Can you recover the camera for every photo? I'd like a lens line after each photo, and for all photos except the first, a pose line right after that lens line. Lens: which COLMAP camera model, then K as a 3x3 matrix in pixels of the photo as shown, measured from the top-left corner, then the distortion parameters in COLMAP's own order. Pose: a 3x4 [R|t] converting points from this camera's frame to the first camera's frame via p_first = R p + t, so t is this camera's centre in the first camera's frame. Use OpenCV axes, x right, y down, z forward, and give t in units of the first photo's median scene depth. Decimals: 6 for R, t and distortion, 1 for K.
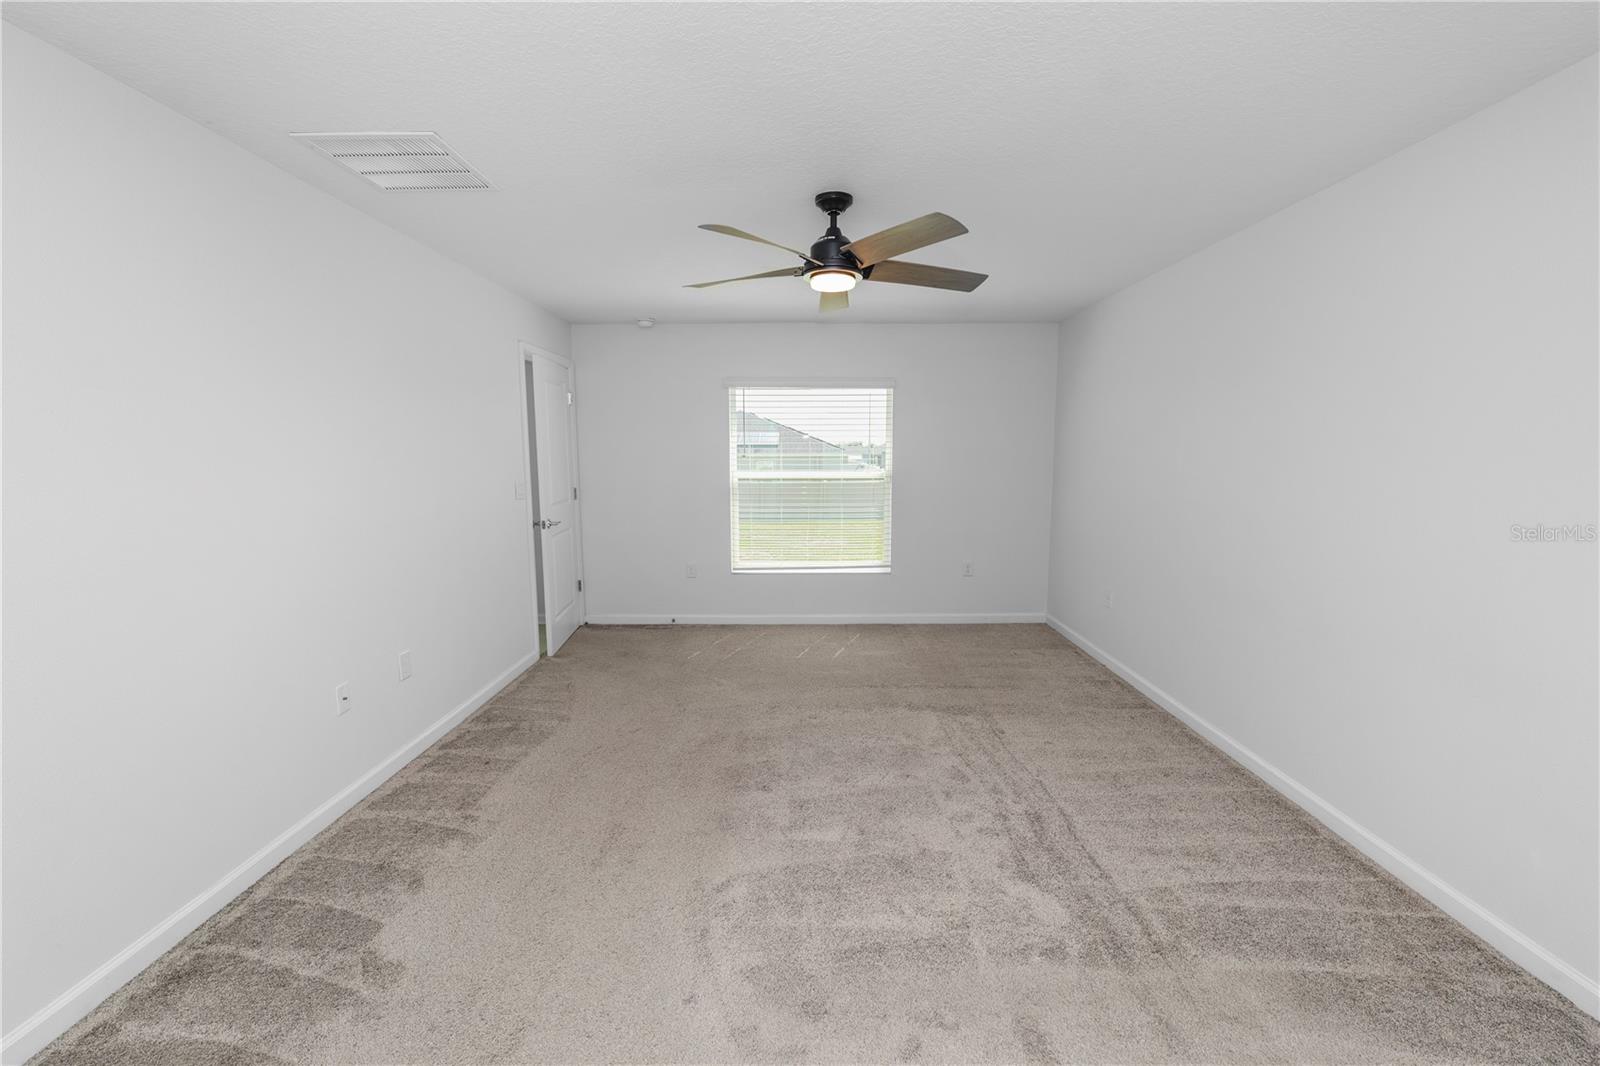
lens RADIAL K [[652.2, 0, 800.7], [0, 652.2, 529.7], [0, 0, 1]] dist [-0.011627, 0.000613]
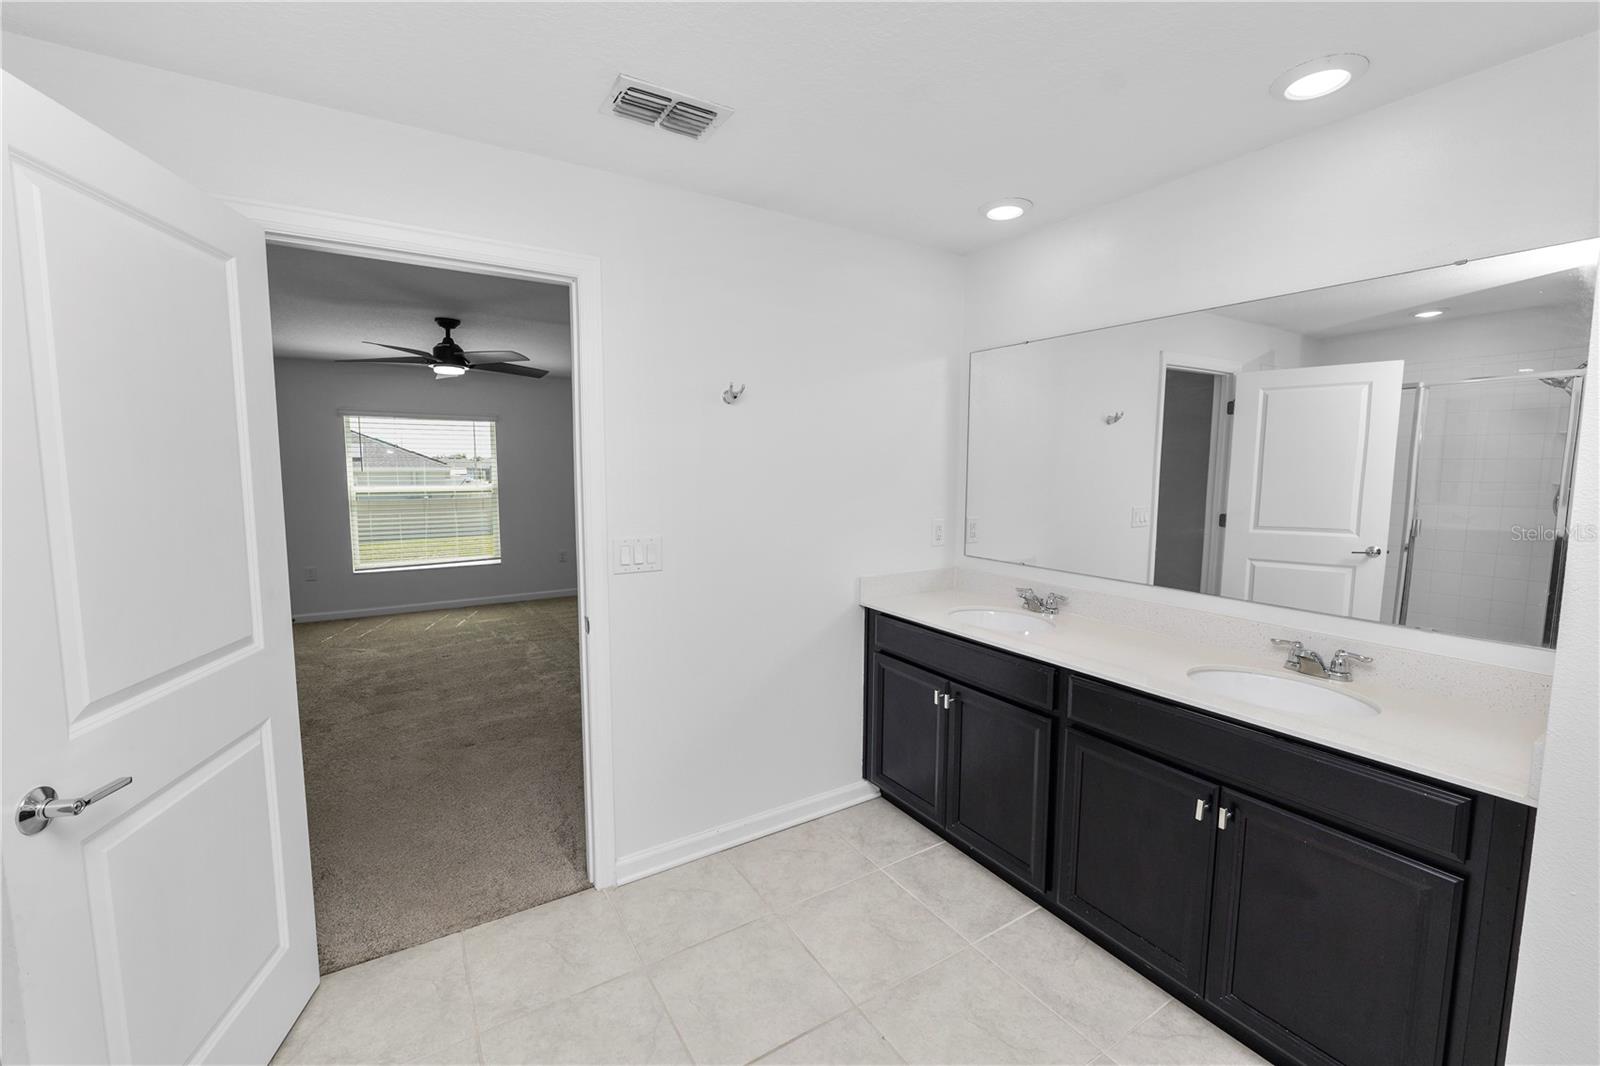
lens RADIAL K [[652.2, 0, 800.7], [0, 652.2, 529.7], [0, 0, 1]] dist [-0.011627, 0.000613]
pose [[0.843918, -0.046793, 0.534427, -0.048092], [0.058001, 0.998308, -0.004180, 0.040186], [-0.533327, 0.034525, 0.845204, -0.419729]]
